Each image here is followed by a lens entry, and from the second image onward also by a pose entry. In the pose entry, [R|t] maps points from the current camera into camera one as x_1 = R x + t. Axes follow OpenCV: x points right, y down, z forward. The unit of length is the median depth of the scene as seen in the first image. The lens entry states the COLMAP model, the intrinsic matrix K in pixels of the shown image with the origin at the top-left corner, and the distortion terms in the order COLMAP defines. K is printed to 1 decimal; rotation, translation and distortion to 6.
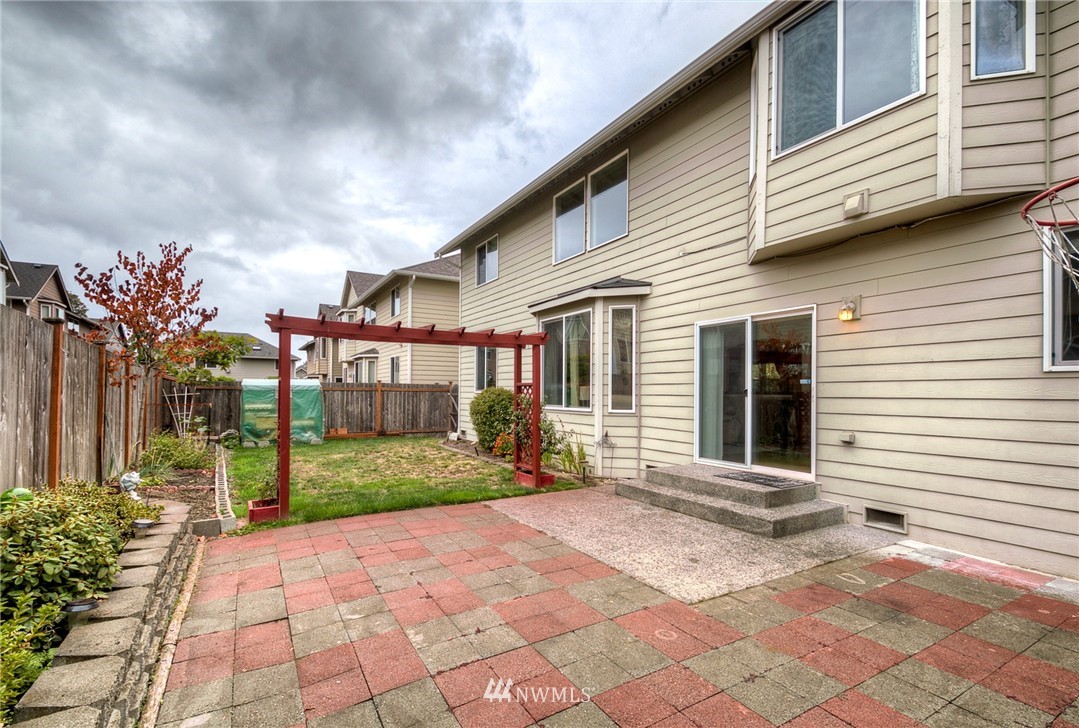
lens RADIAL K [[496.2, 0, 536.6], [0, 496.2, 386.3], [0, 0, 1]] dist [0.021812, -0.004268]
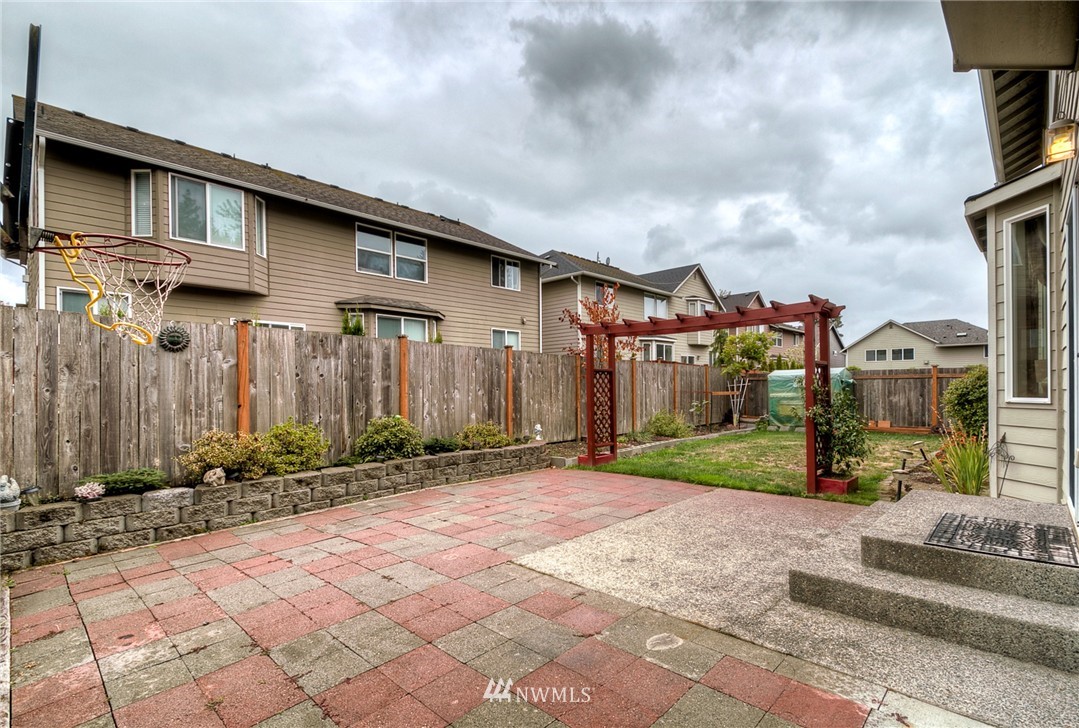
lens RADIAL K [[496.2, 0, 548.7], [0, 496.2, 386.1], [0, 0, 1]] dist [0.021812, -0.004268]
pose [[0.285325, -0.011674, -0.958360, 1.017546], [0.022559, 0.999731, -0.005462, 0.045775], [0.958165, -0.020062, 0.285511, 0.575418]]
